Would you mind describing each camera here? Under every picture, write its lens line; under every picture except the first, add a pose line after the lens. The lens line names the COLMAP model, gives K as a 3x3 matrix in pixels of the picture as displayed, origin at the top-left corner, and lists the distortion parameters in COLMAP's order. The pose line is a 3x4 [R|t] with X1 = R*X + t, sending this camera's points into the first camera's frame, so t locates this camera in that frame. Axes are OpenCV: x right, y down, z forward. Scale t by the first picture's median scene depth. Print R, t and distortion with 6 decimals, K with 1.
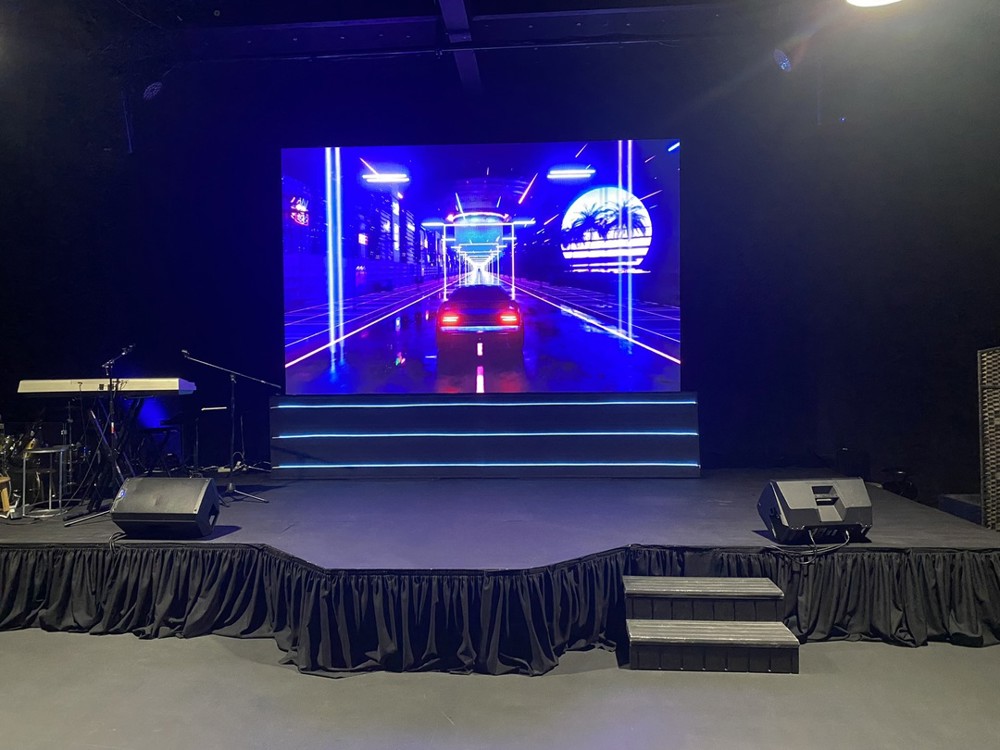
lens RADIAL K [[769.9, 0, 500.0], [0, 769.9, 375.0], [0, 0, 1]] dist [0.009961, 0.000891]
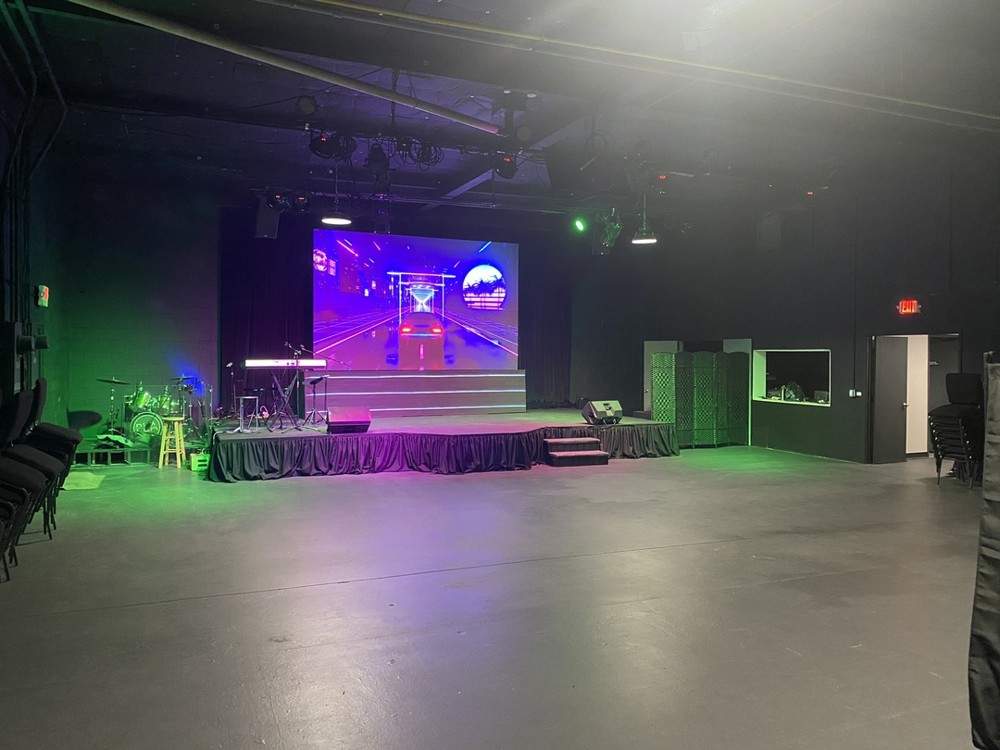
lens RADIAL K [[761.5, 0, 500.7], [0, 761.5, 386.0], [0, 0, 1]] dist [0.098600, -0.002093]
pose [[0.895629, -0.005048, 0.444774, -1.066029], [-0.006829, 0.999662, 0.025098, 0.022446], [-0.444750, -0.025516, 0.895291, -1.172986]]
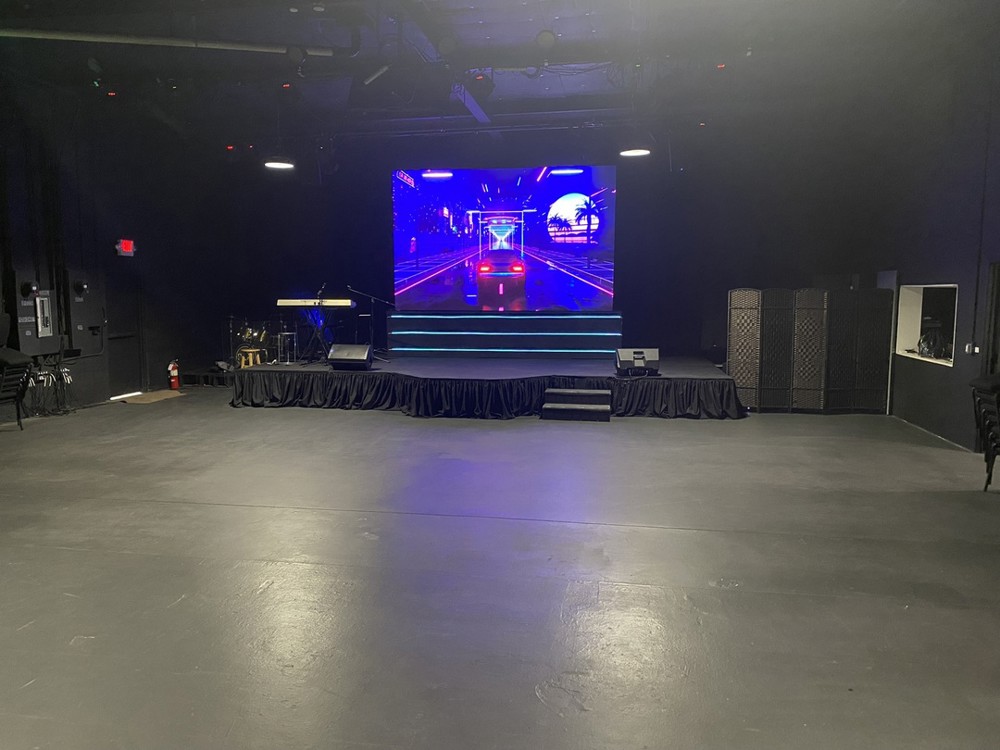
lens RADIAL K [[761.5, 0, 500.7], [0, 761.5, 386.0], [0, 0, 1]] dist [0.098600, -0.002093]
pose [[0.995571, 0.021782, -0.091449, 0.224475], [-0.011528, 0.993733, 0.111186, 0.001025], [0.093298, -0.109639, 0.989583, -1.258475]]
